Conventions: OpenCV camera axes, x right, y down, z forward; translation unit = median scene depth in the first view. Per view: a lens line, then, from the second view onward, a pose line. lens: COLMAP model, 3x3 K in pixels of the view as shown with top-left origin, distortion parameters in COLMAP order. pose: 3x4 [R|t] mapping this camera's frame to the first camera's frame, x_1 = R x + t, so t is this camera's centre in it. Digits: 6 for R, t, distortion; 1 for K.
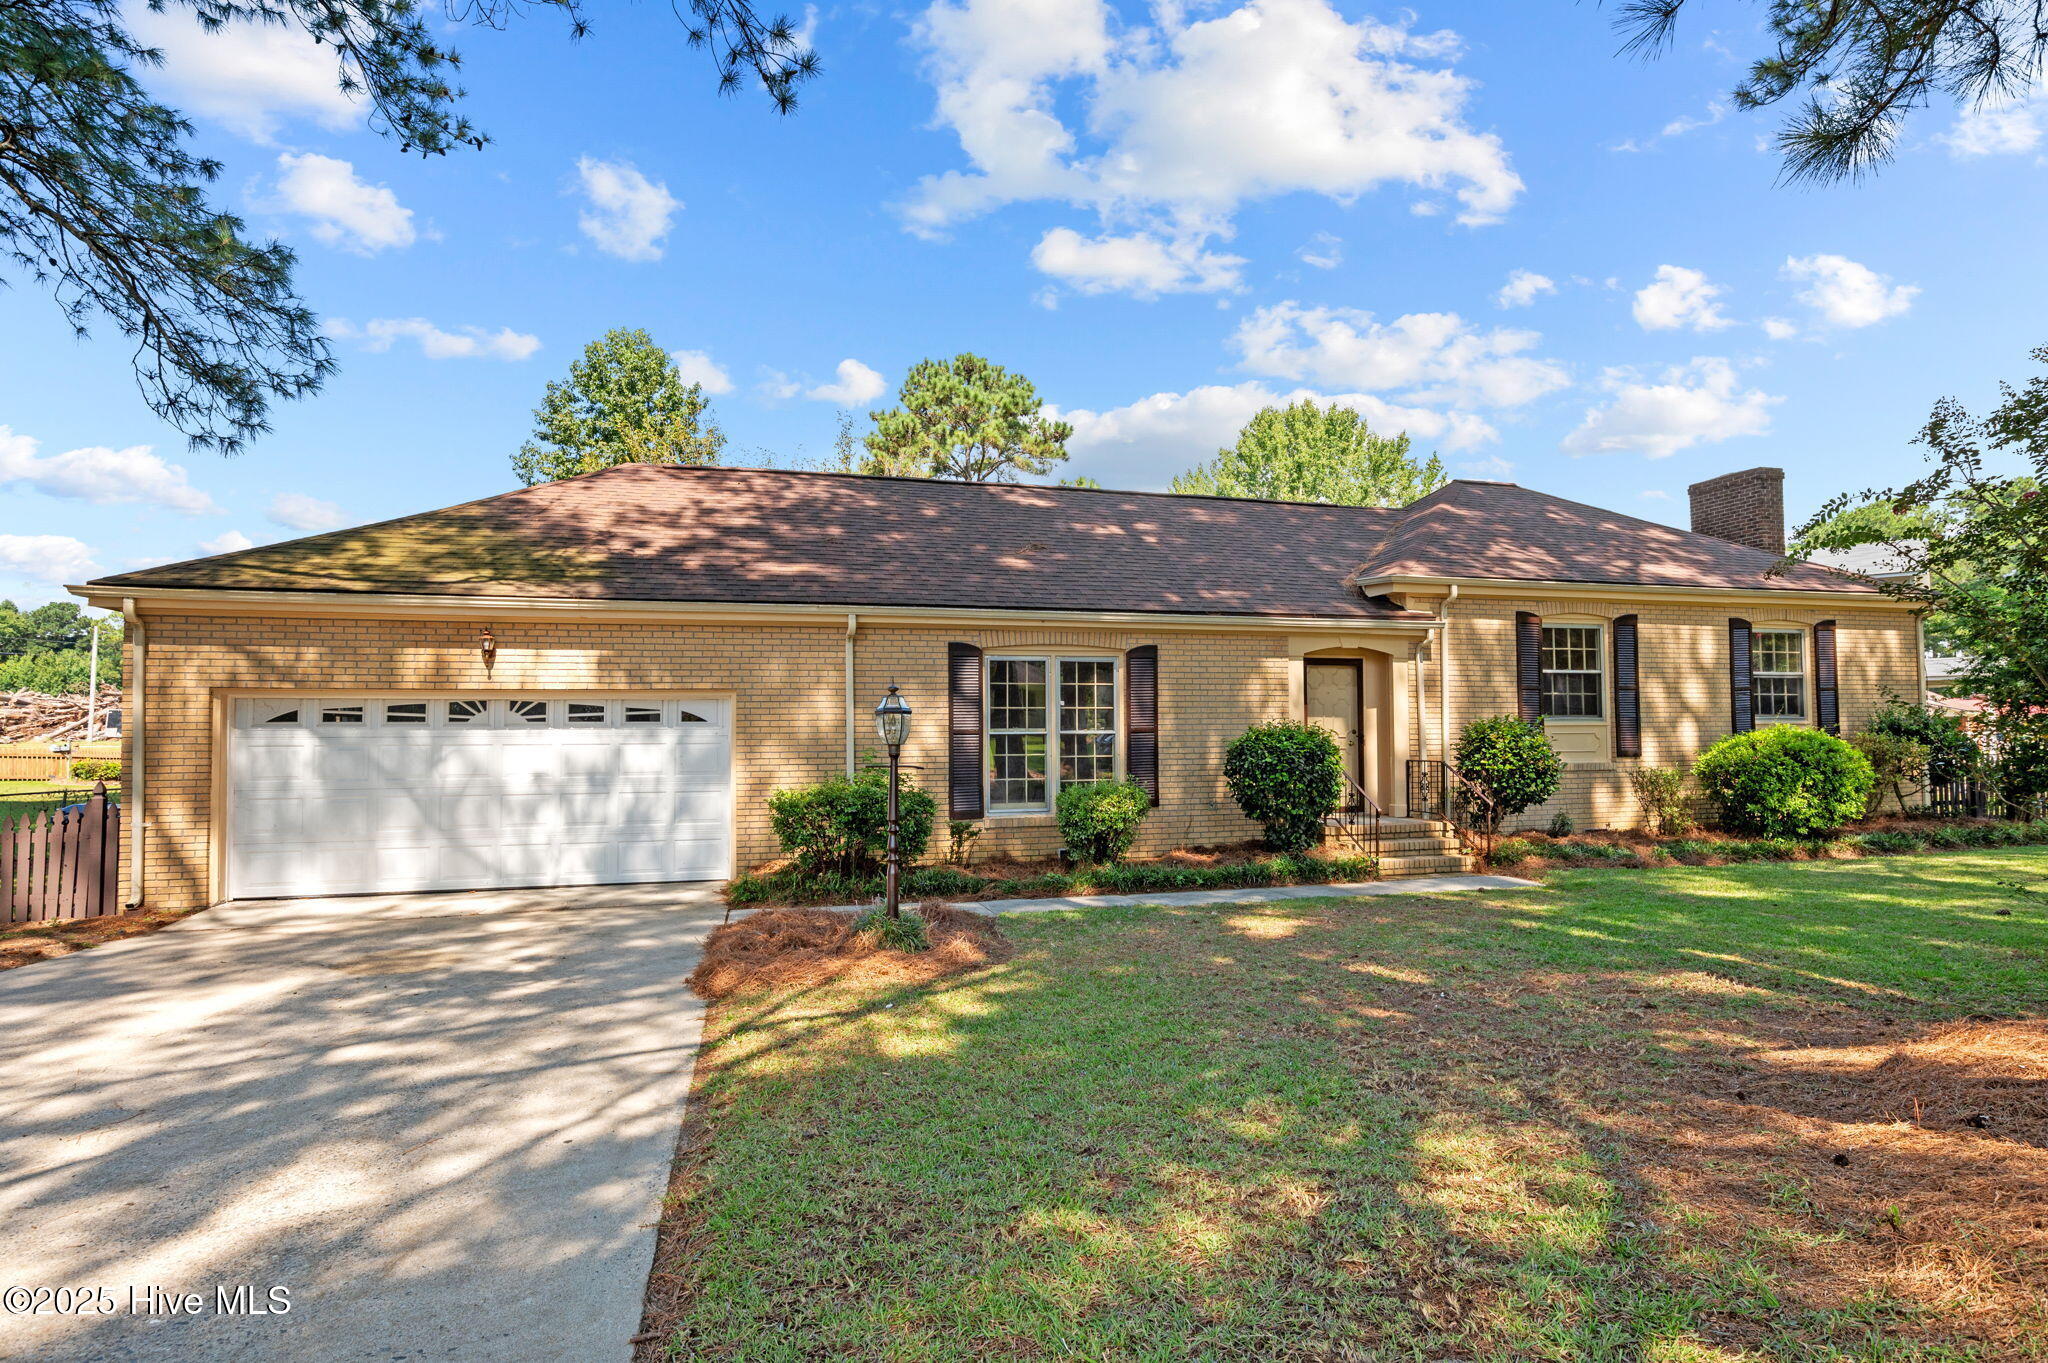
lens RADIAL K [[1037.9, 0, 1028.2], [0, 1037.9, 704.2], [0, 0, 1]] dist [-0.010390, 0.001191]
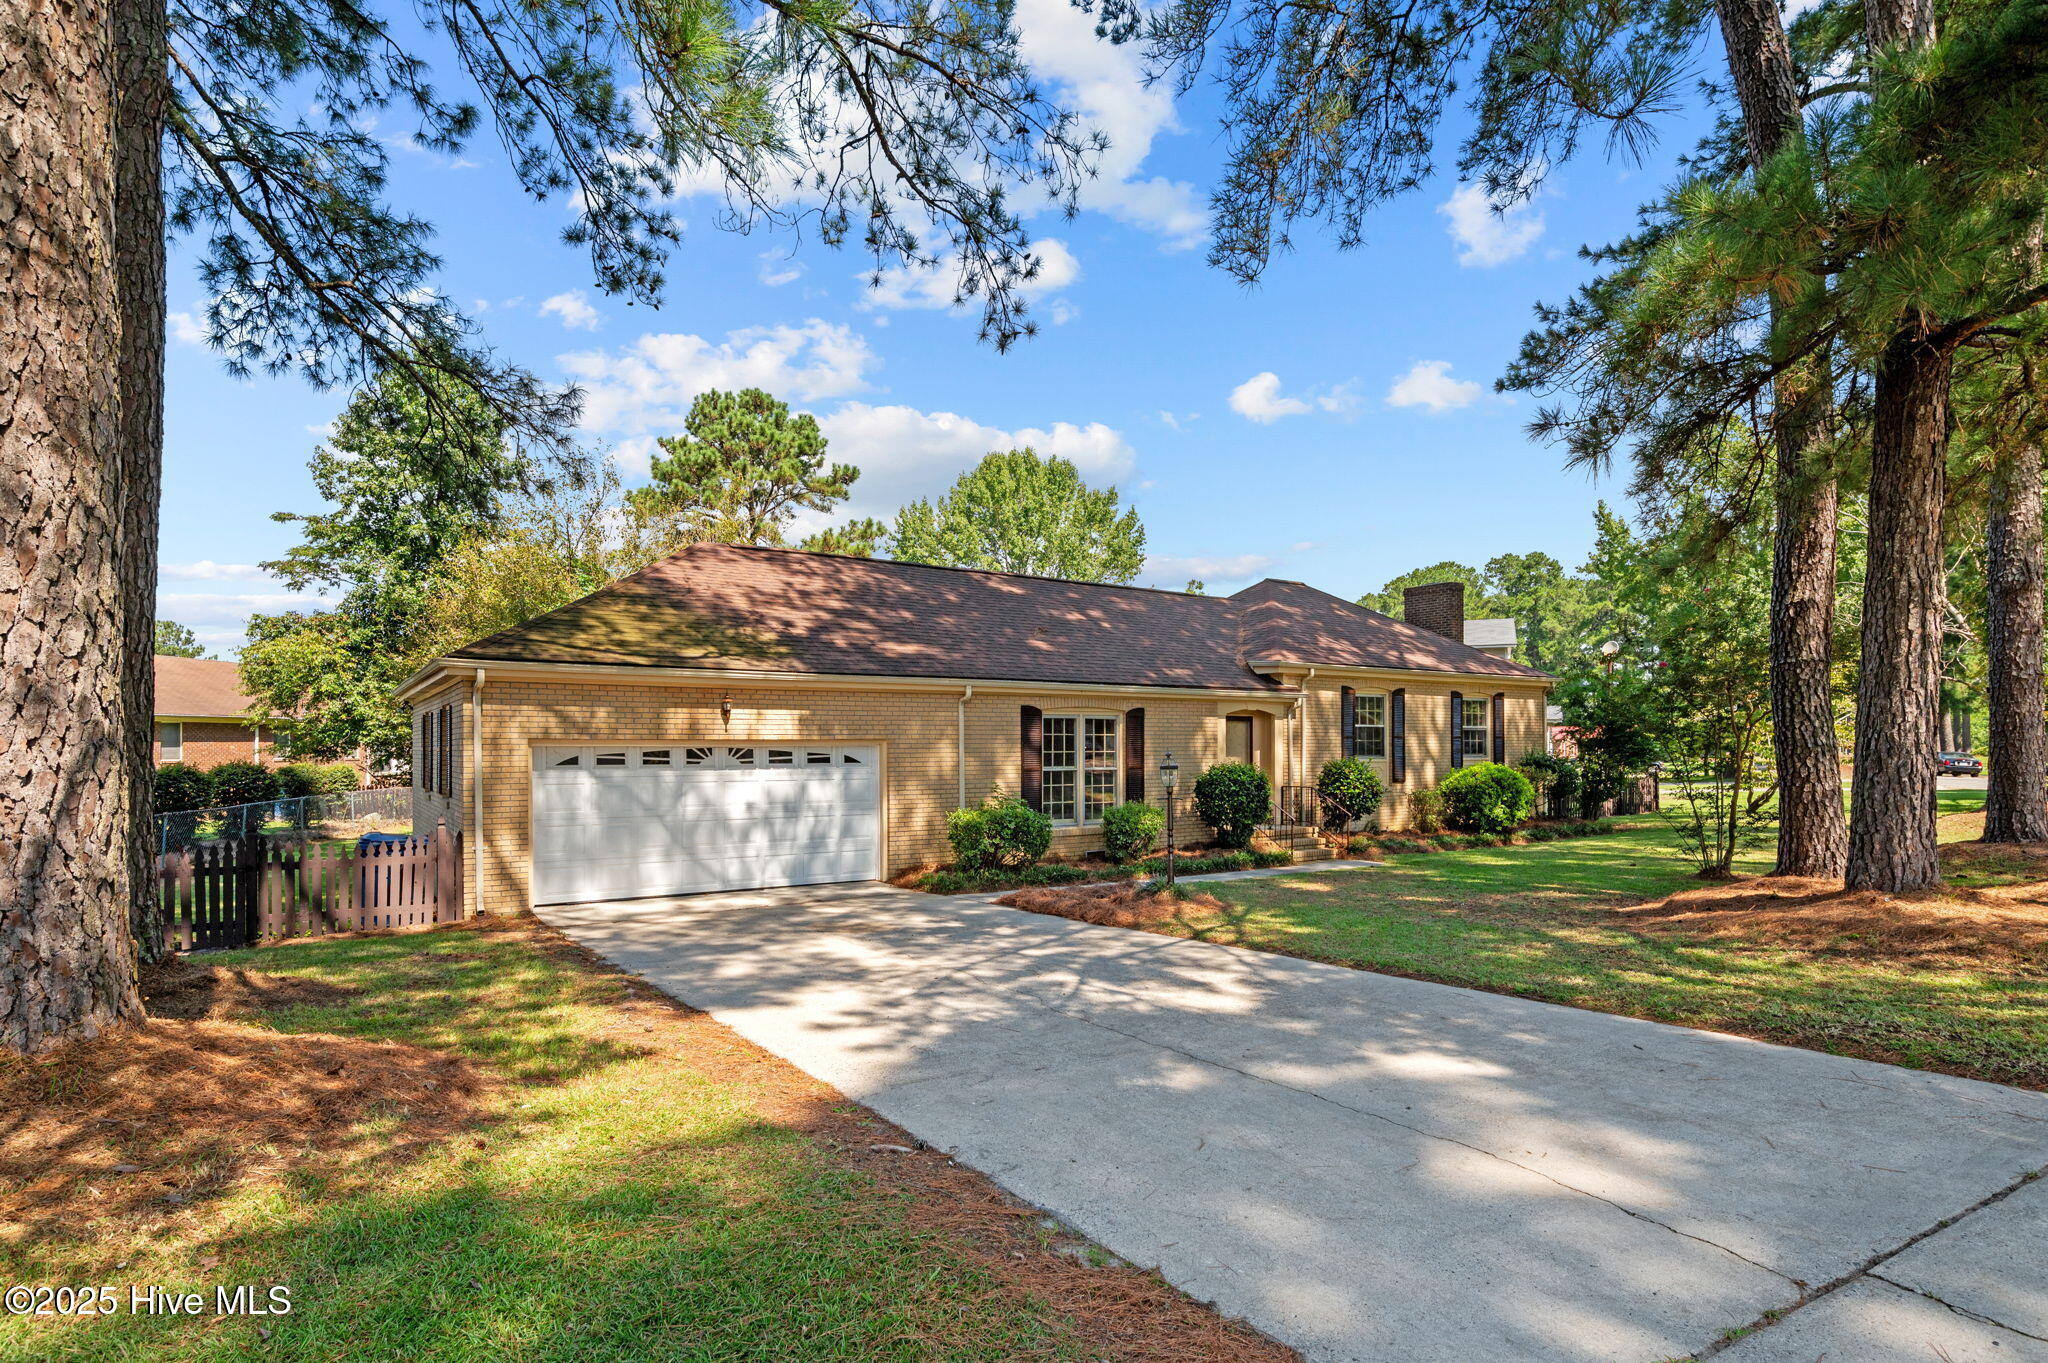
lens RADIAL K [[1059.1, 0, 1022.0], [0, 1059.1, 741.5], [0, 0, 1]] dist [-0.015900, 0.000170]
pose [[0.947091, 0.006325, 0.320904, -0.516747], [-0.013284, 0.999722, 0.019502, -0.037796], [-0.320692, -0.022733, 0.946911, -0.338812]]
